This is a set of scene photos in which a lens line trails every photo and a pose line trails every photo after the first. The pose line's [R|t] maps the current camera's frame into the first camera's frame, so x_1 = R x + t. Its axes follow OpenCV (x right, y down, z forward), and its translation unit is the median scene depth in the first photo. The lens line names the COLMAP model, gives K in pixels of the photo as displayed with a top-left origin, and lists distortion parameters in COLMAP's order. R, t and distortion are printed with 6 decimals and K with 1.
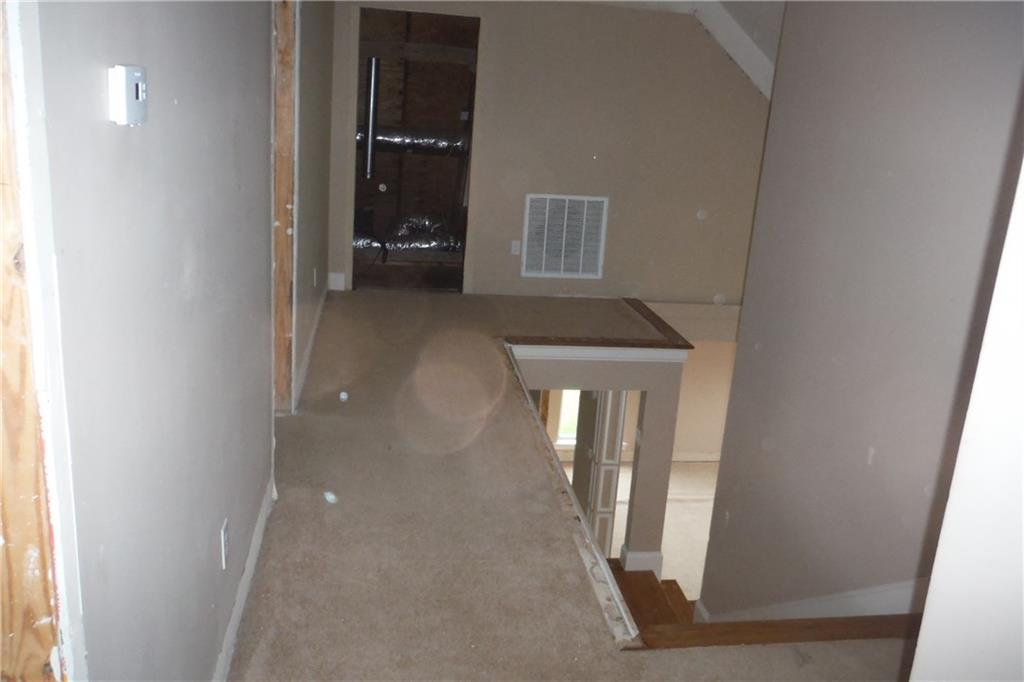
lens RADIAL K [[878.5, 0, 513.3], [0, 878.5, 326.4], [0, 0, 1]] dist [-0.035217, 0.010862]
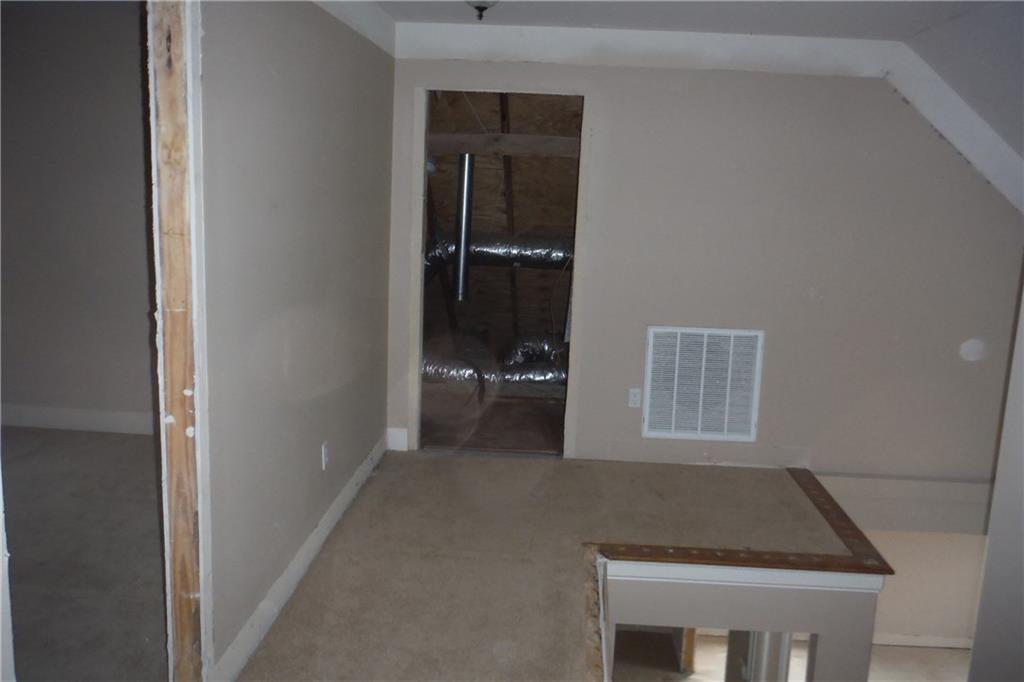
lens RADIAL K [[878.5, 0, 513.3], [0, 878.5, 326.4], [0, 0, 1]] dist [-0.035217, 0.010862]
pose [[0.979297, 0.003019, -0.202405, 0.051718], [-0.023968, 0.994584, -0.101133, -0.072358], [0.201003, 0.103891, 0.974066, 0.254757]]
